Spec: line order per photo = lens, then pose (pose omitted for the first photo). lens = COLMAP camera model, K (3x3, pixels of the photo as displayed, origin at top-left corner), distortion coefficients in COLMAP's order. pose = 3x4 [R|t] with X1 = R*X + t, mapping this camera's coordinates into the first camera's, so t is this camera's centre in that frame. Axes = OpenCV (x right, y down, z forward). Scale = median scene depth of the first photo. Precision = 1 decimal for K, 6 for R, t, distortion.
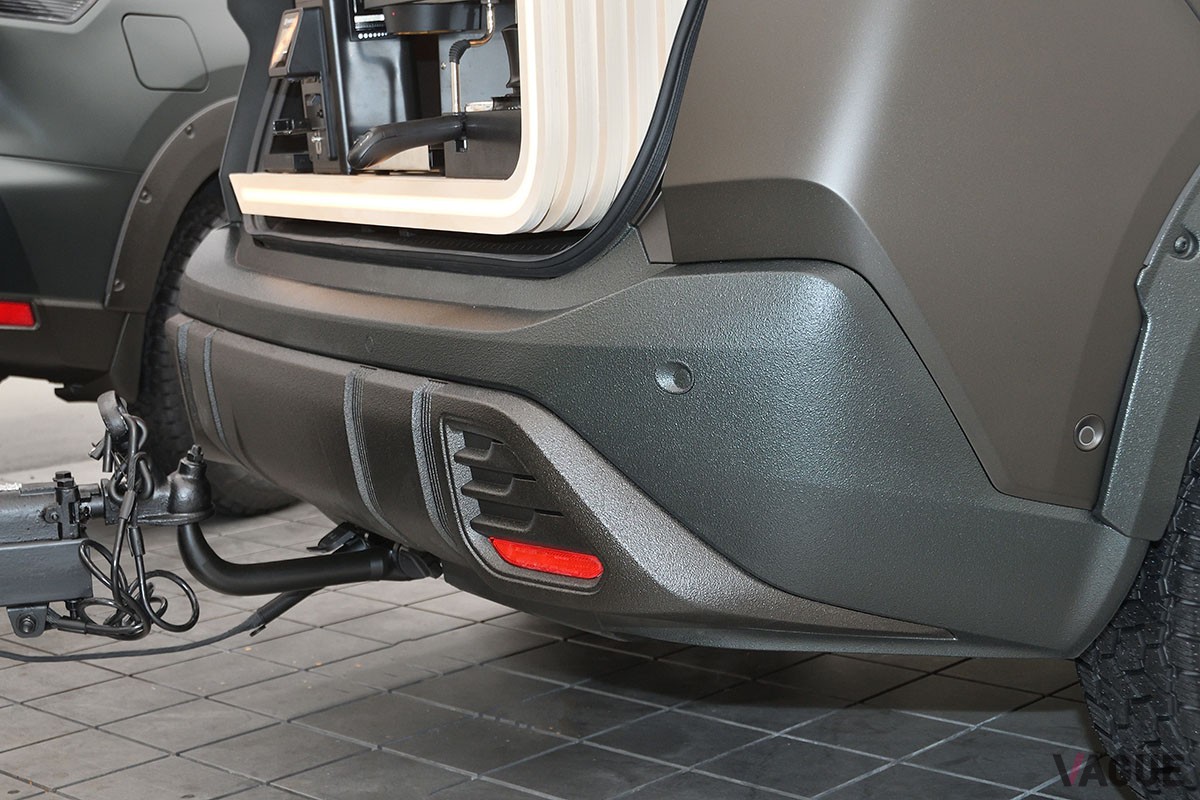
lens RADIAL K [[1962.0, 0, 600.0], [0, 1962.0, 400.0], [0, 0, 1]] dist [-0.042073, -0.112465]
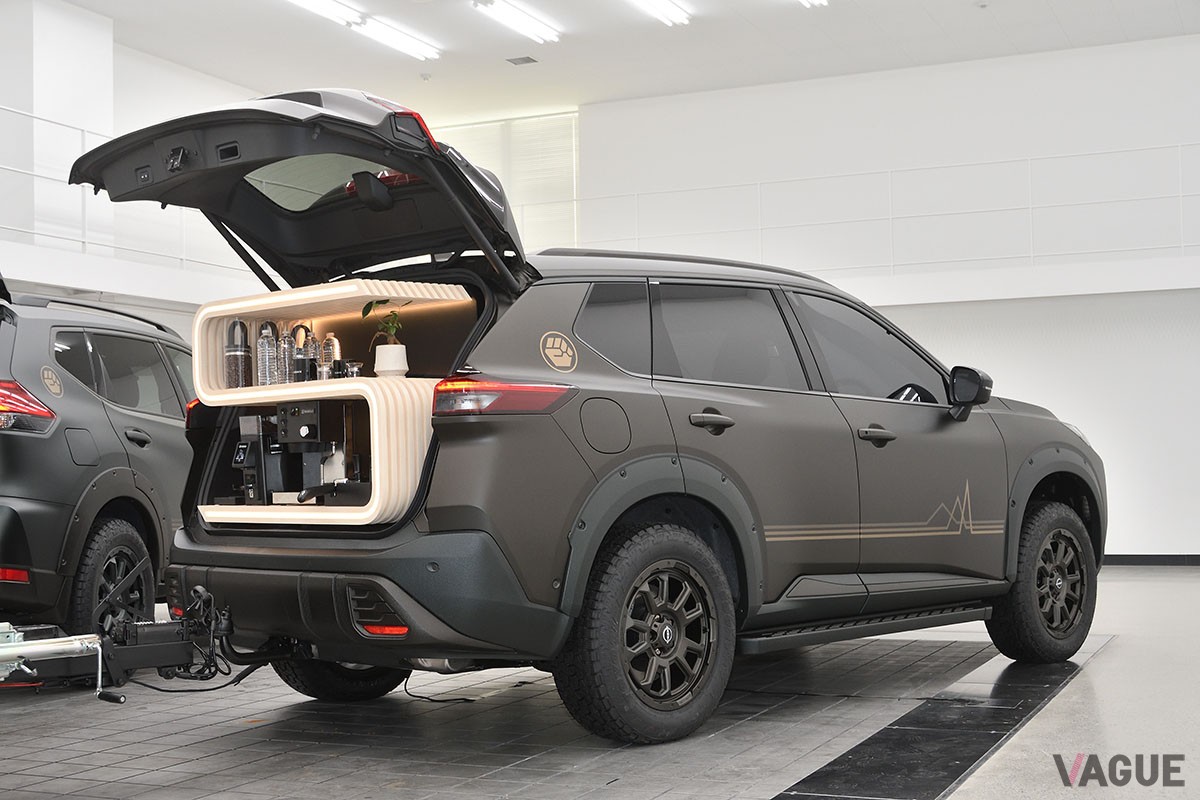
lens RADIAL K [[1658.7, 0, 600.0], [0, 1658.7, 400.0], [0, 0, 1]] dist [0.008813, 0.035402]
pose [[0.943509, 0.020467, 0.330714, -0.500435], [0.040561, 0.983450, -0.176581, 0.173455], [-0.328855, 0.180020, 0.927064, -1.363360]]
